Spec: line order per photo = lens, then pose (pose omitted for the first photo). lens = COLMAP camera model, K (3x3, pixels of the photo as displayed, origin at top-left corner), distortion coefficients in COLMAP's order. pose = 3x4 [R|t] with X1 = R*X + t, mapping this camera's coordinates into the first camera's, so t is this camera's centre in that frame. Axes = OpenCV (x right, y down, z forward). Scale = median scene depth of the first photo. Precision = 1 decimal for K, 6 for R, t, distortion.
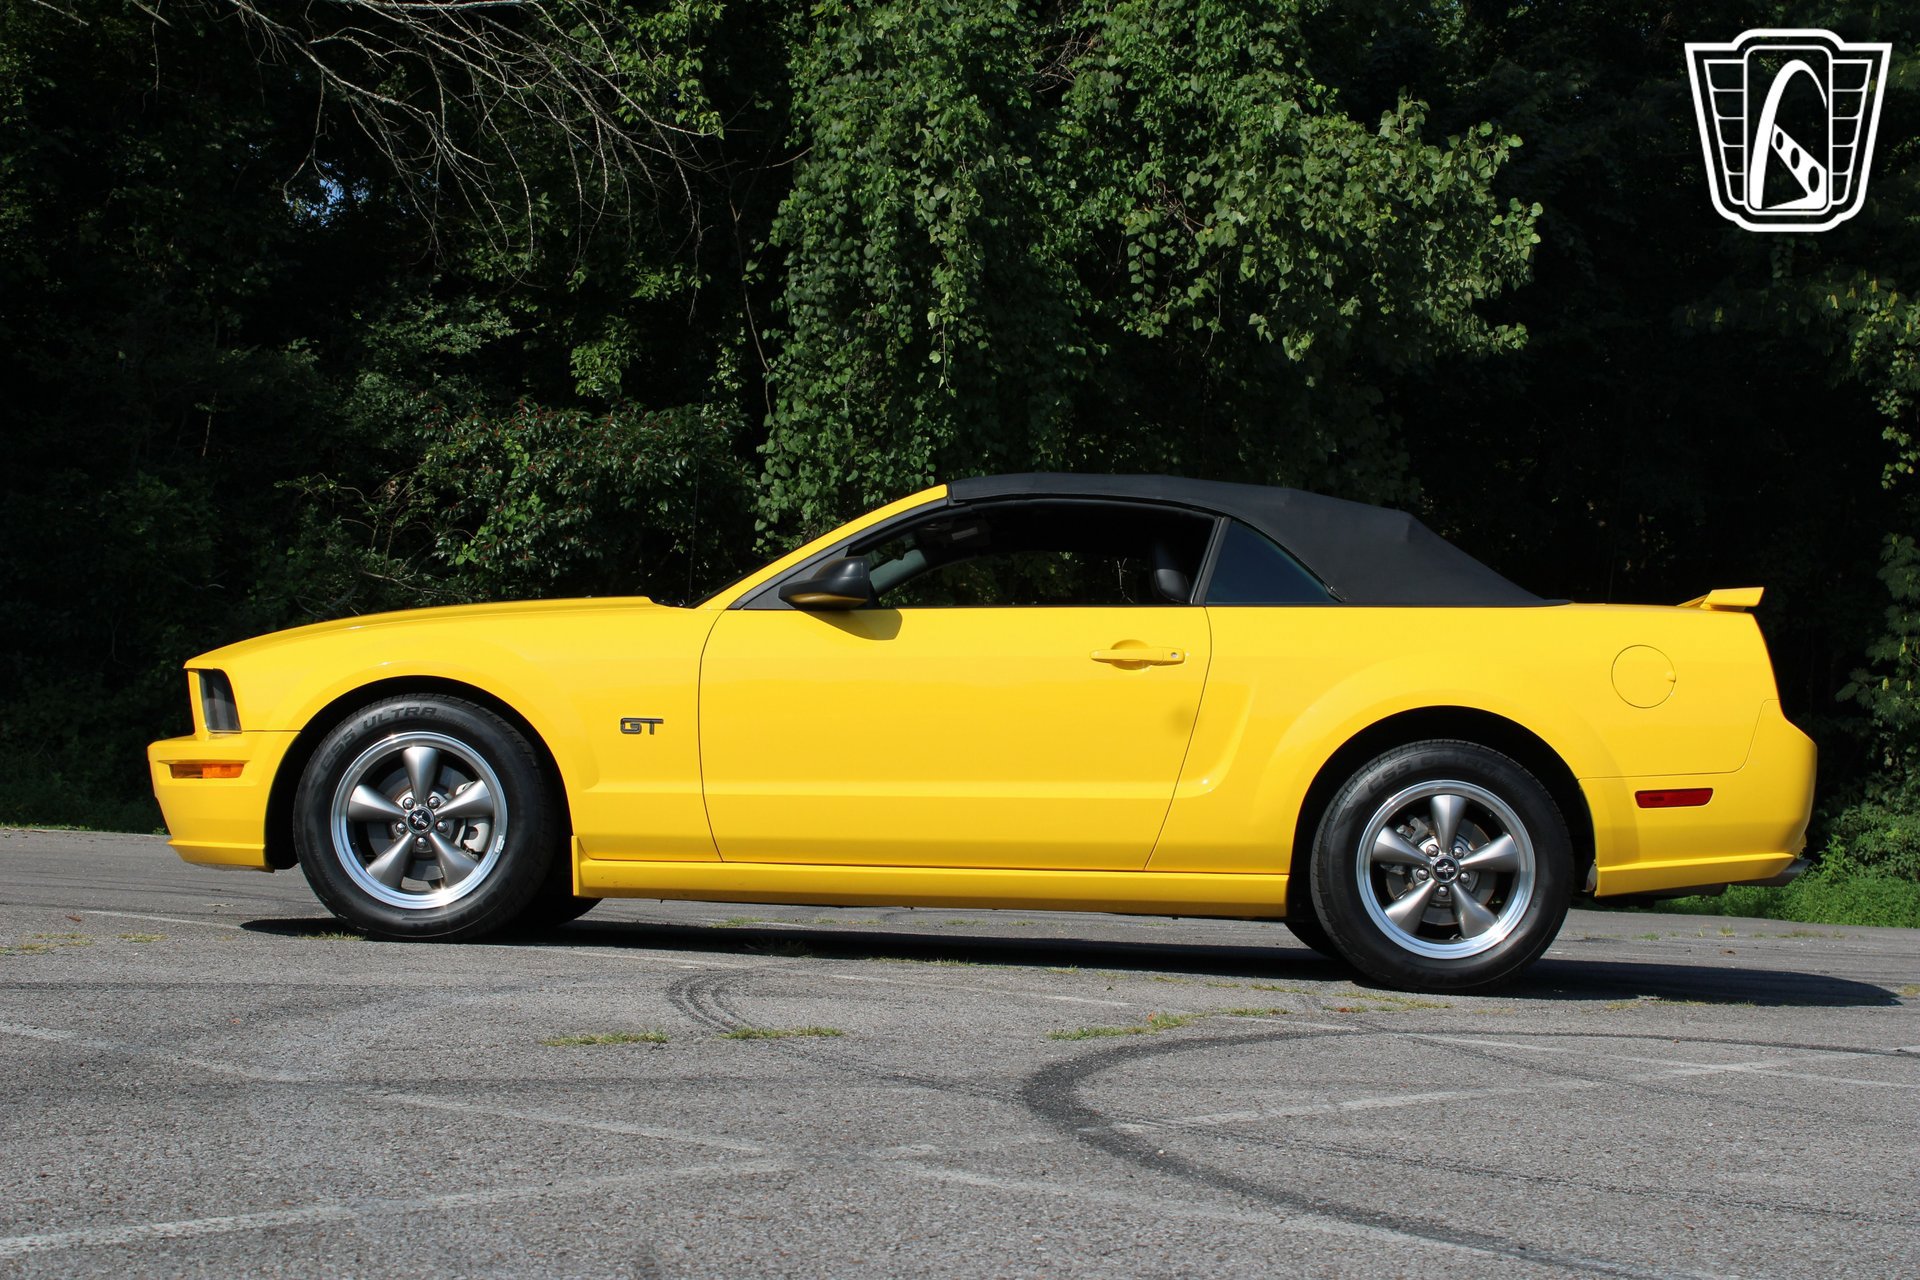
lens RADIAL K [[2971.2, 0, 964.2], [0, 2971.2, 638.6], [0, 0, 1]] dist [-0.017356, 0.000000]
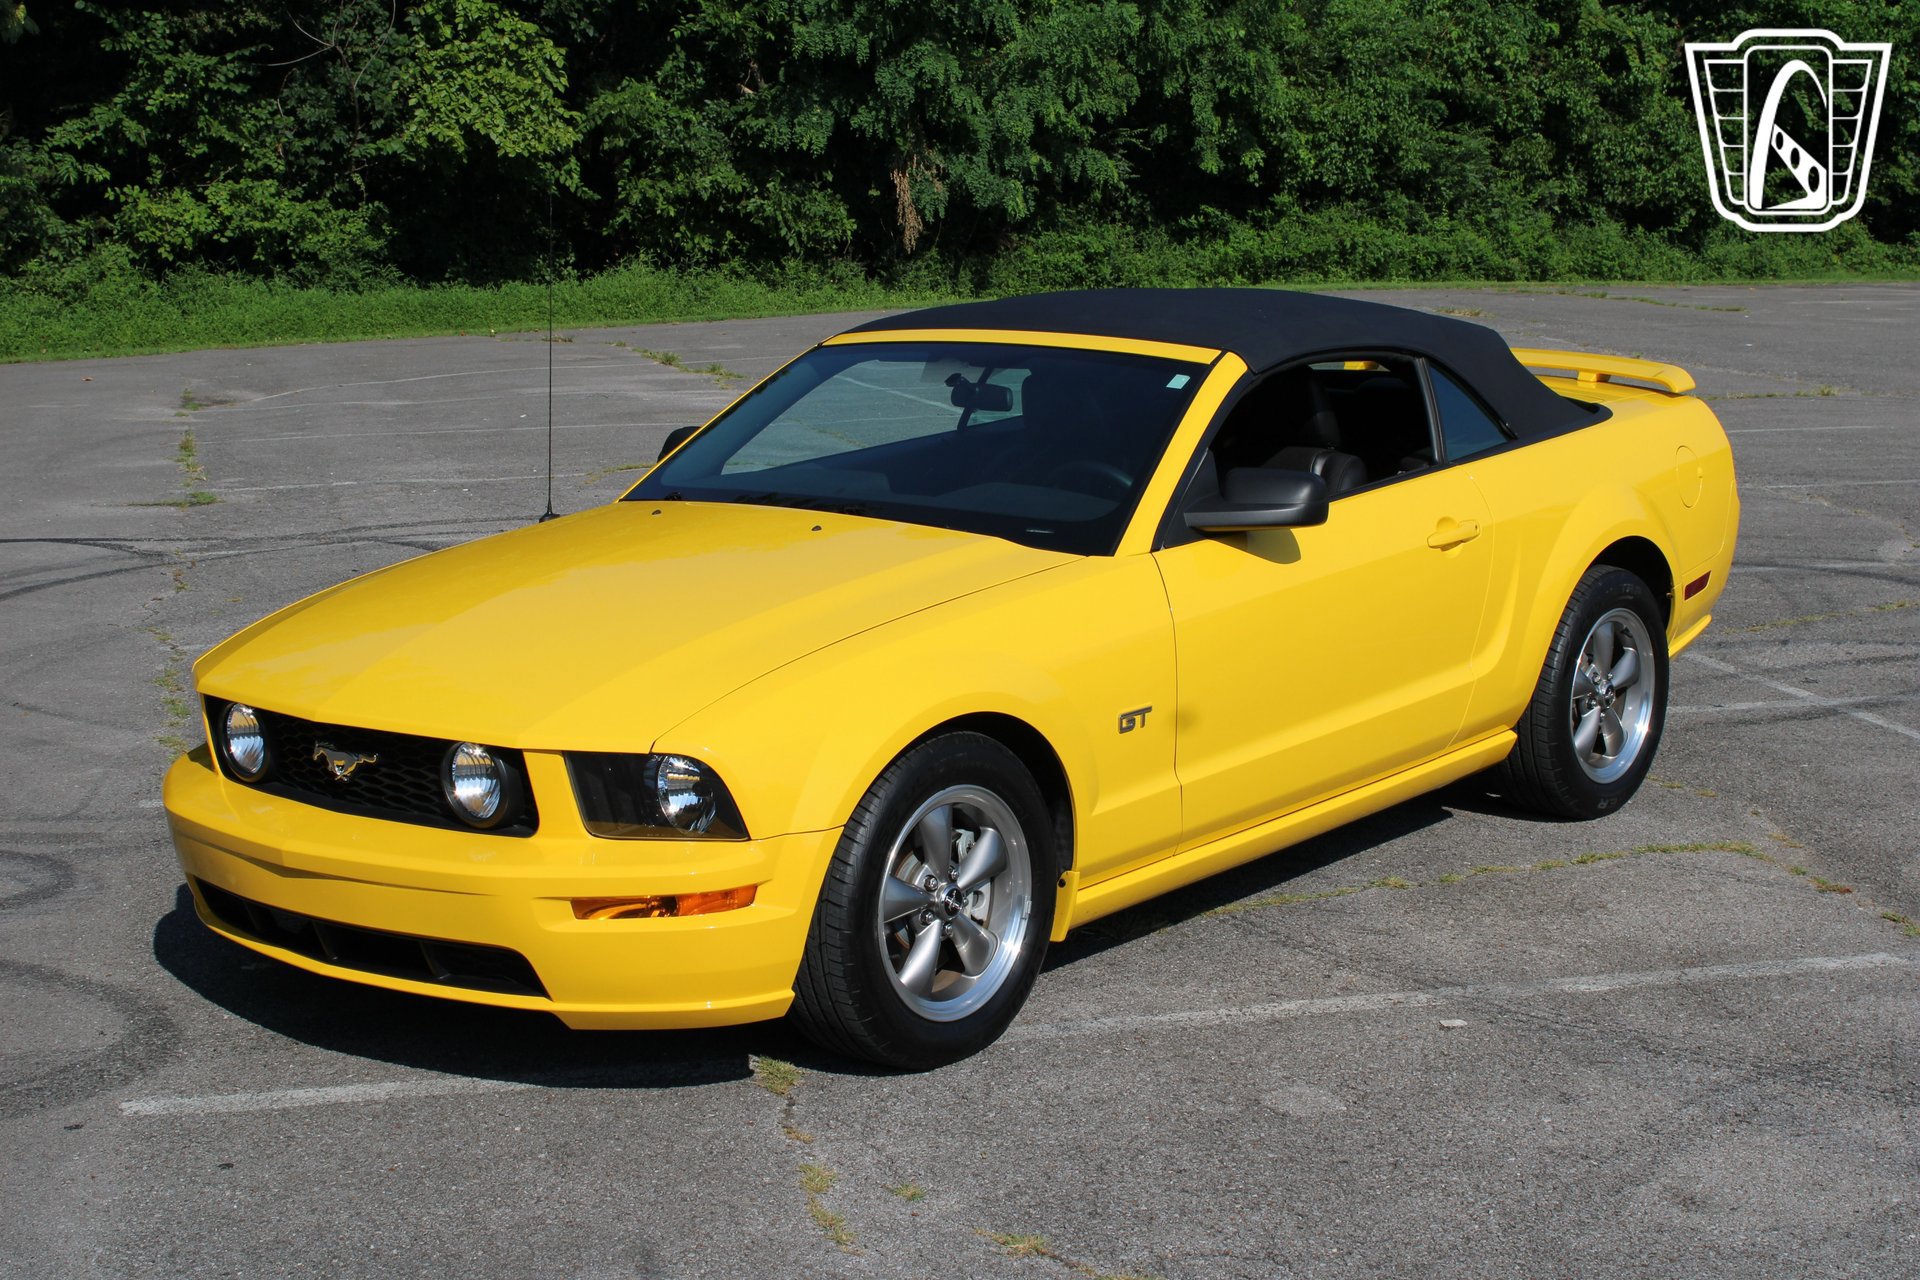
lens RADIAL K [[2971.2, 0, 973.0], [0, 2971.2, 624.7], [0, 0, 1]] dist [-0.017356, 0.000000]
pose [[0.618418, -0.179659, 0.765037, -0.237645], [-0.010123, 0.971614, 0.236354, -0.058734], [-0.785784, -0.153910, 0.599045, 0.180758]]
